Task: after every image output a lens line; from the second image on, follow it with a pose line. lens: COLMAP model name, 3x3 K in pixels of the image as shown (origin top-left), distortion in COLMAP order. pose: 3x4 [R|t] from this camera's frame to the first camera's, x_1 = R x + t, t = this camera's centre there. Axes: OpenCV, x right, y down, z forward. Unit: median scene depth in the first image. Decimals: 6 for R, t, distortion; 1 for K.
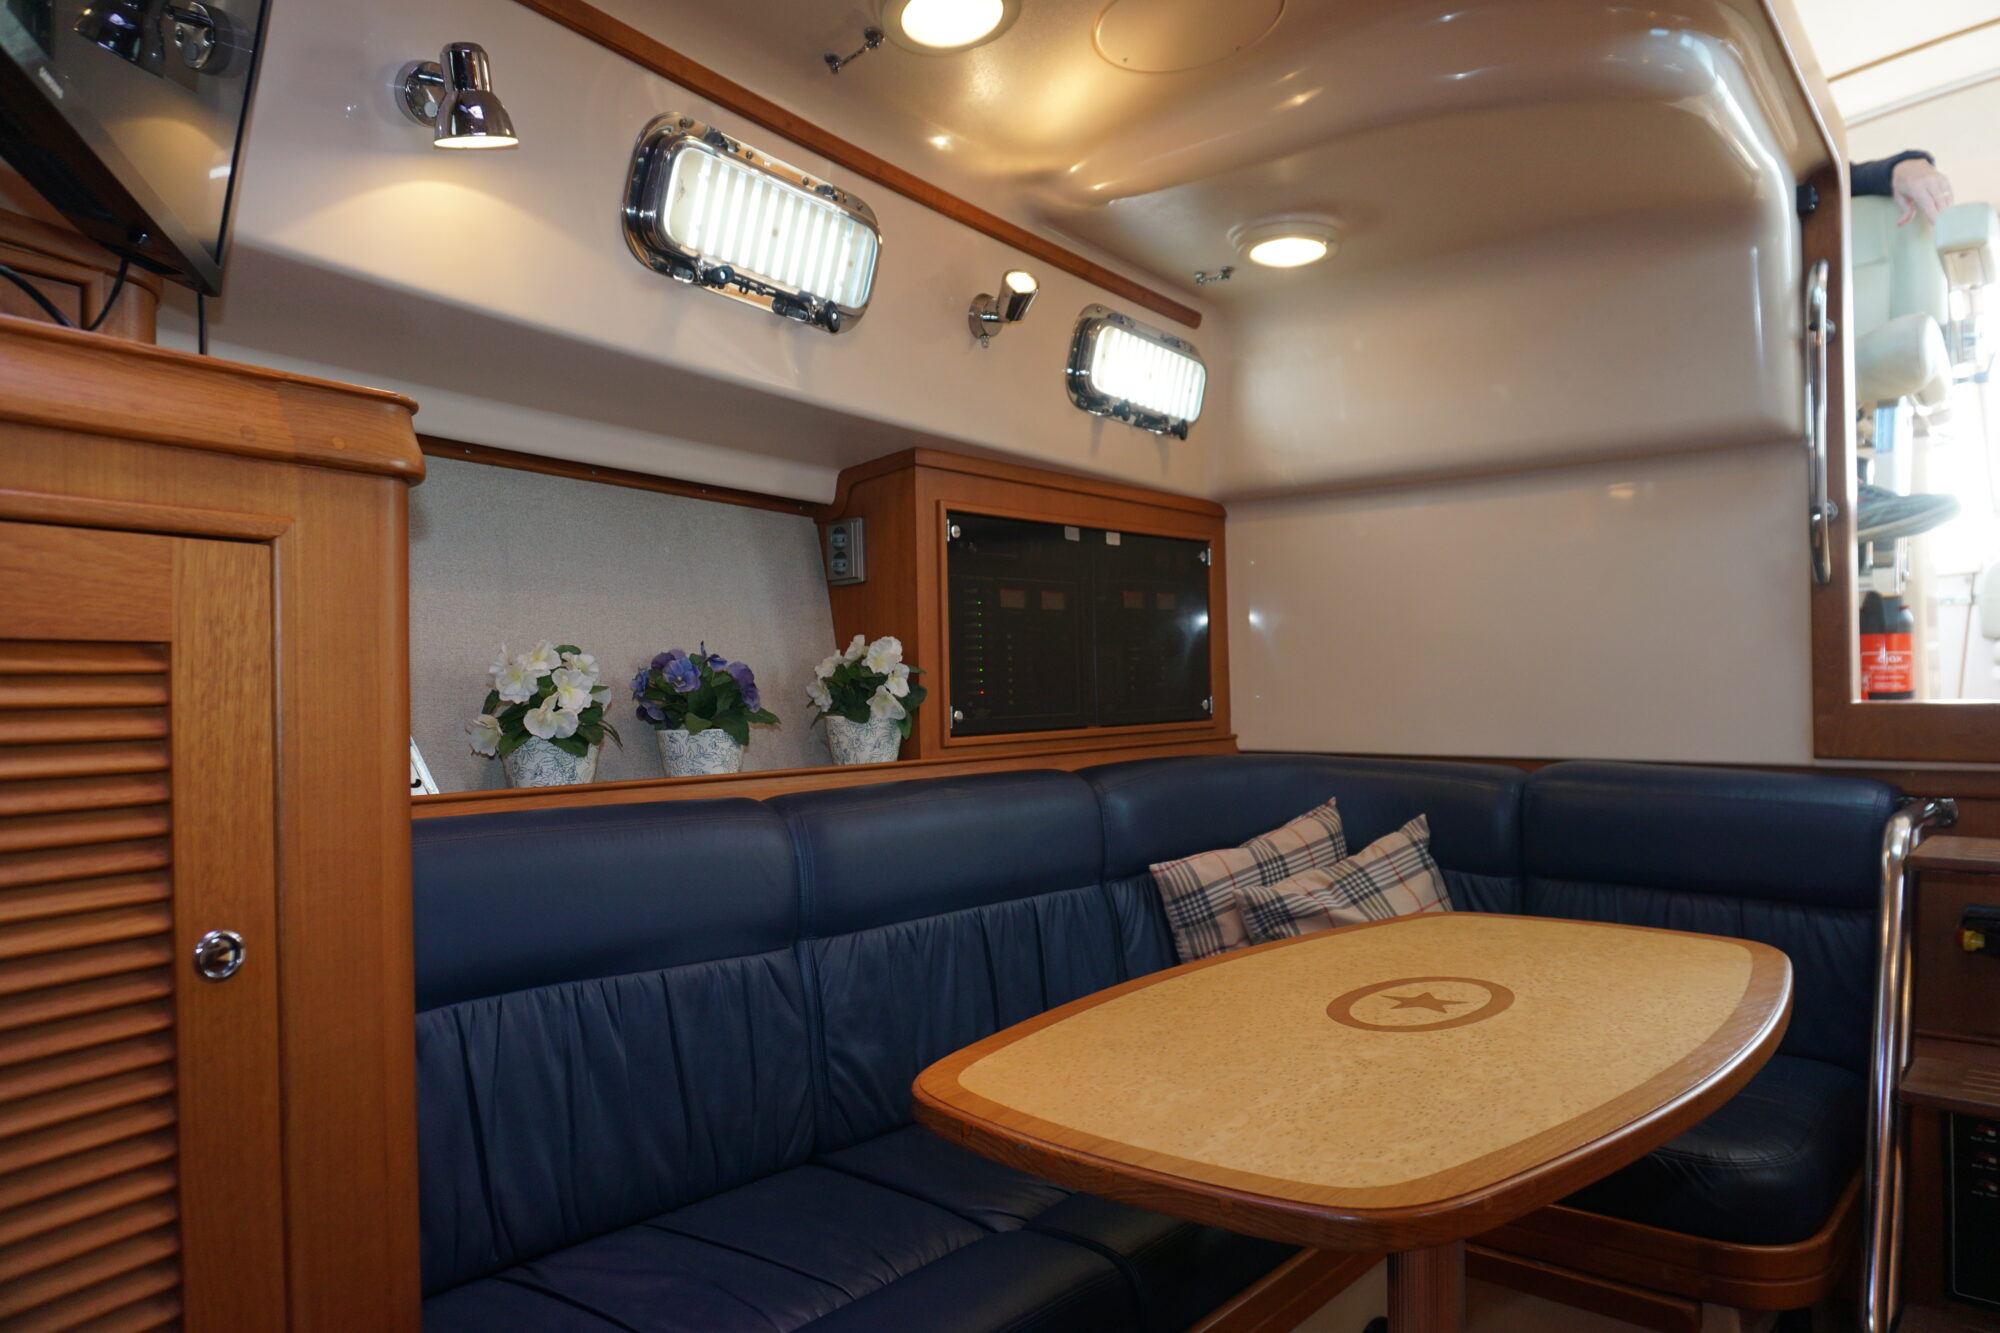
lens RADIAL K [[1351.8, 0, 996.5], [0, 1351.8, 663.9], [0, 0, 1]] dist [-0.040721, 0.029537]
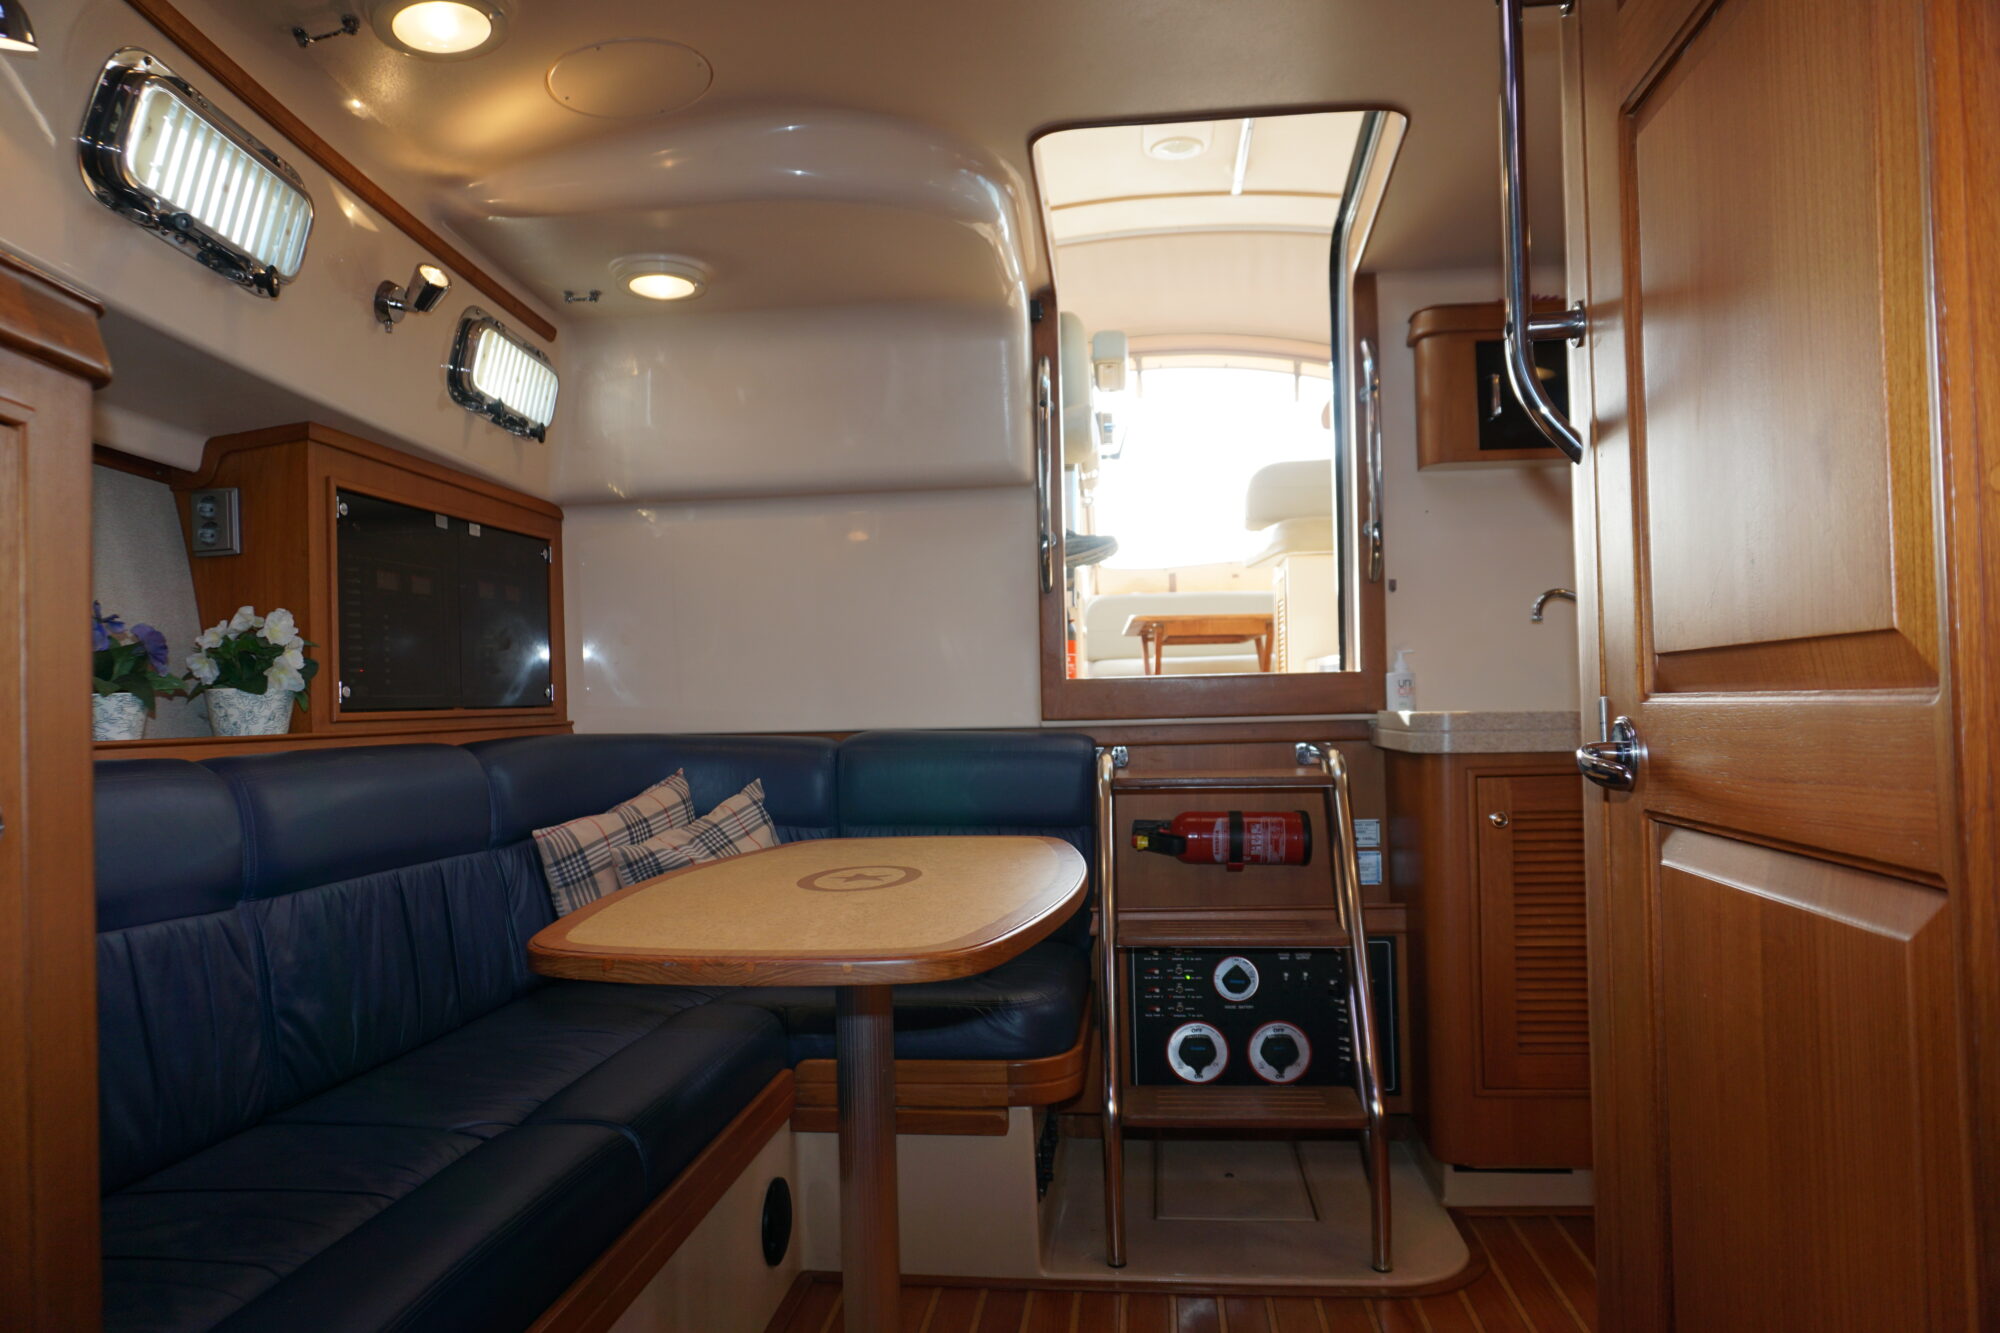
lens RADIAL K [[1351.8, 0, 996.5], [0, 1351.8, 663.9], [0, 0, 1]] dist [-0.040721, 0.029537]
pose [[0.823915, 0.010772, 0.566610, -0.194401], [0.004516, 0.999663, -0.025571, 0.045533], [-0.566695, 0.023628, 0.823589, -0.098562]]
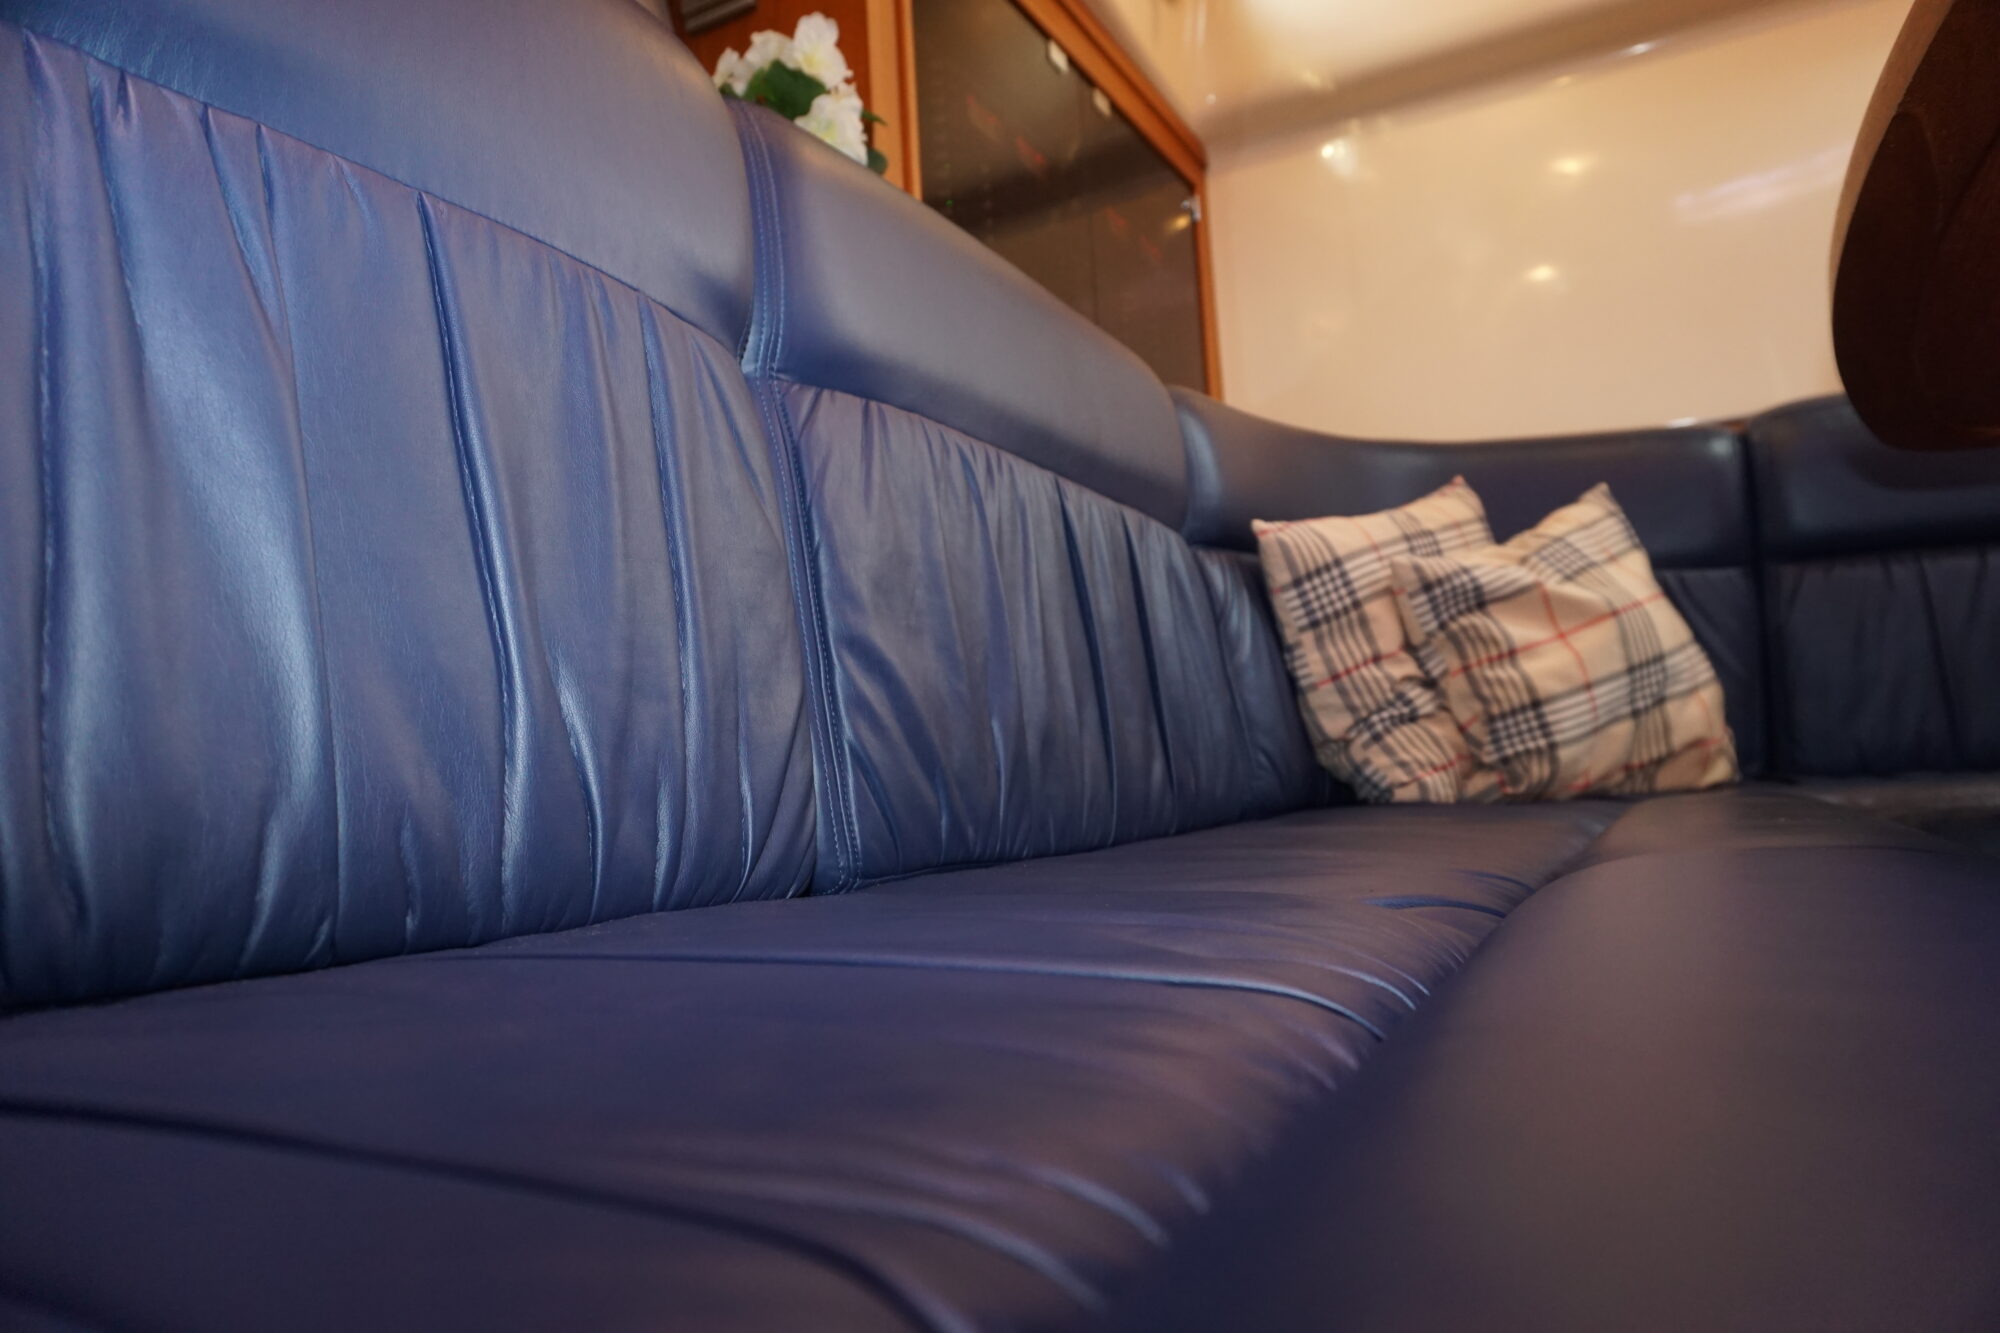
lens RADIAL K [[1360.5, 0, 997.2], [0, 1360.5, 659.2], [0, 0, 1]] dist [-0.026748, 0.047623]
pose [[0.972297, -0.016763, 0.233149, -0.134255], [0.037598, 0.995654, -0.085207, 0.258447], [-0.230707, 0.091612, 0.968701, 0.468282]]
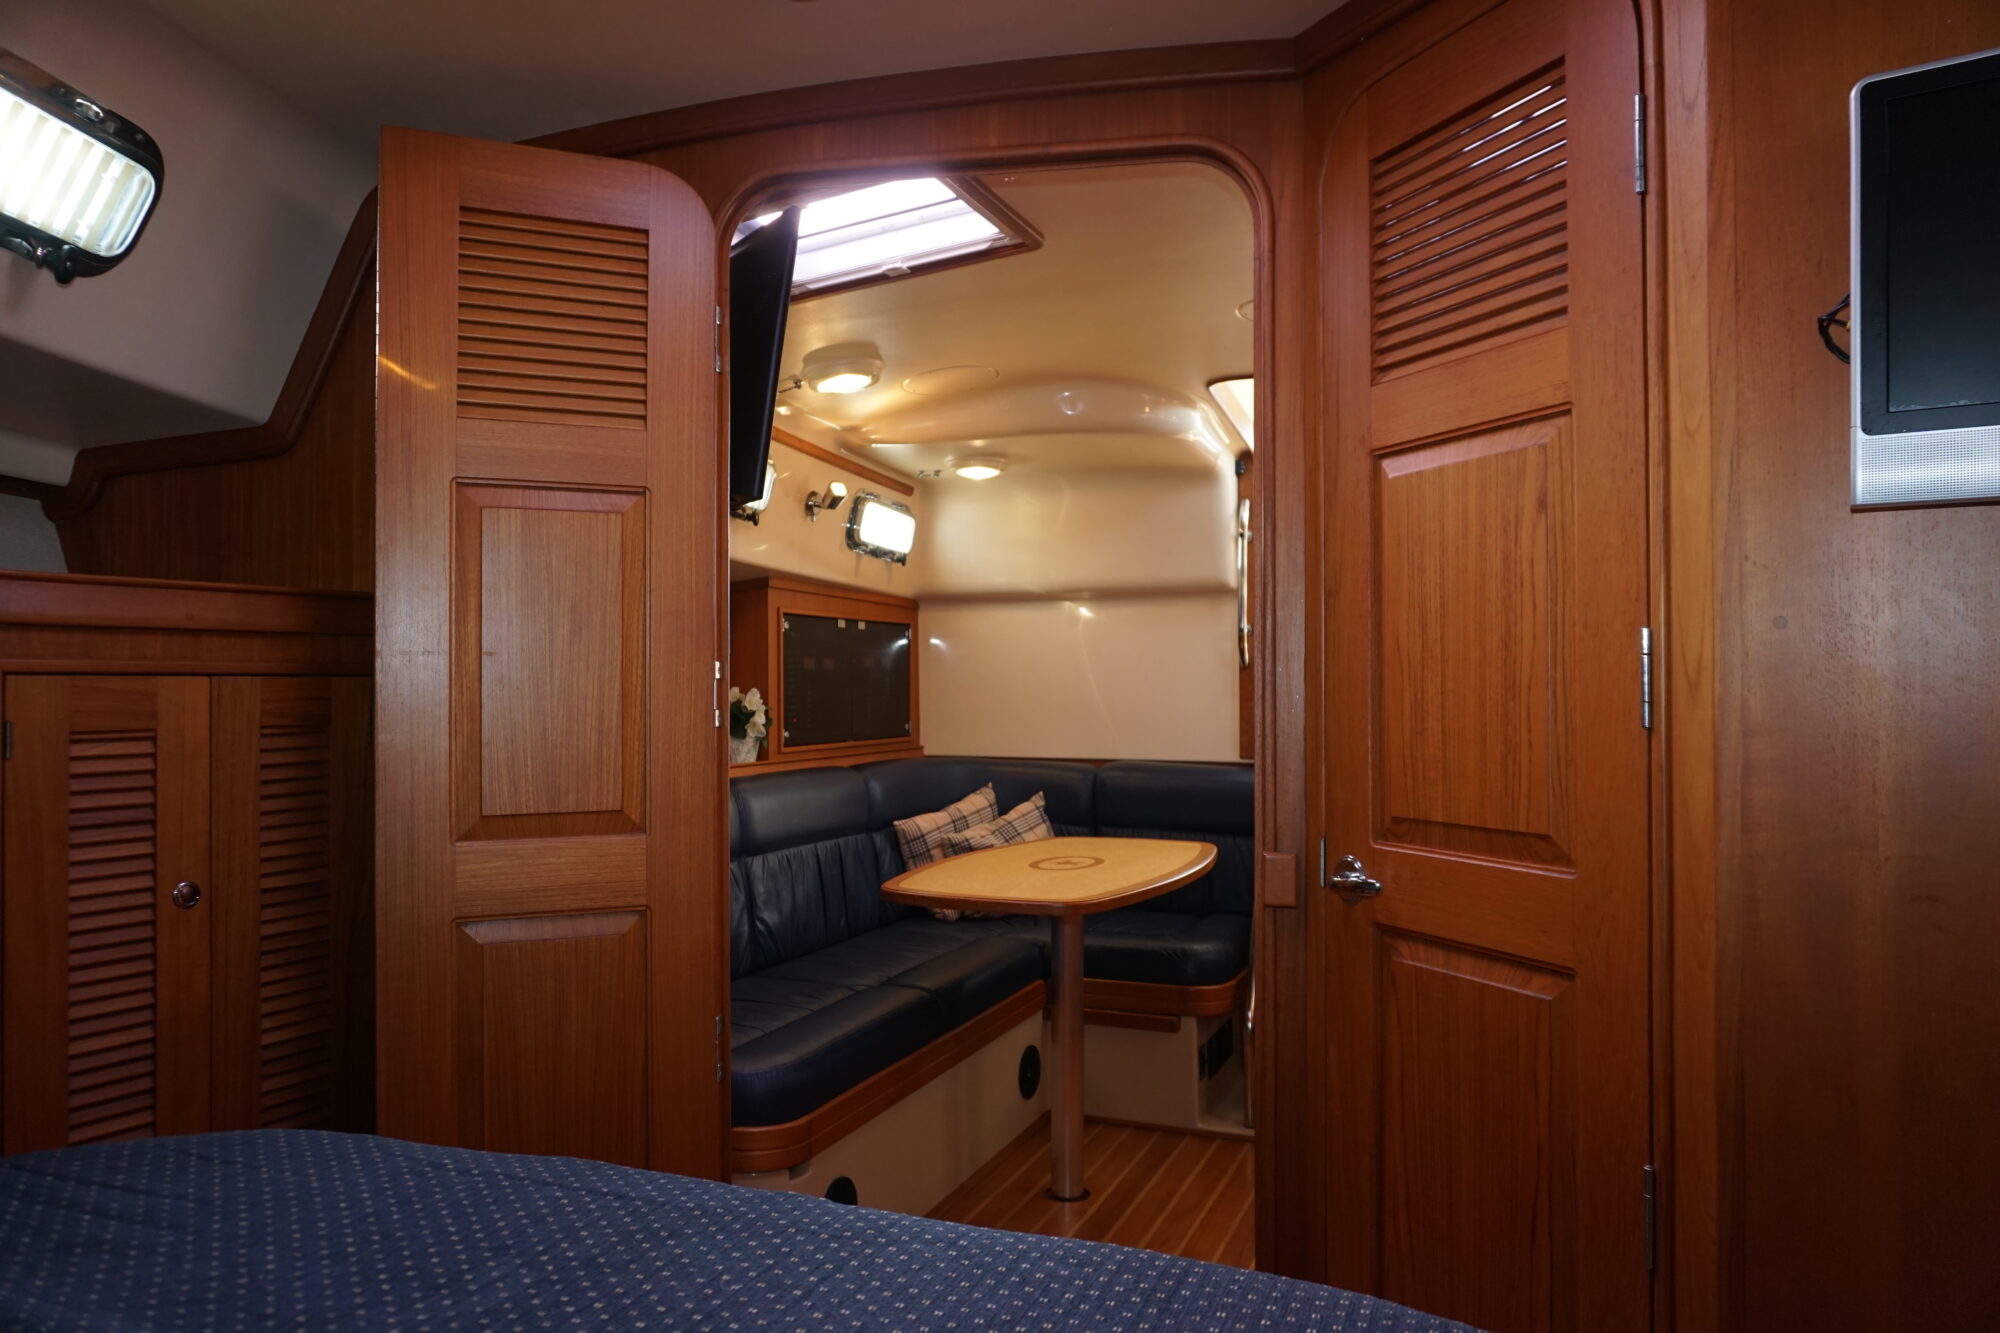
lens RADIAL K [[1360.5, 0, 997.2], [0, 1360.5, 659.2], [0, 0, 1]] dist [-0.026748, 0.047623]
pose [[0.947156, 0.018351, 0.320247, -0.323238], [-0.014589, 0.999794, -0.014143, -0.035566], [-0.320440, 0.008724, 0.947229, -0.689442]]
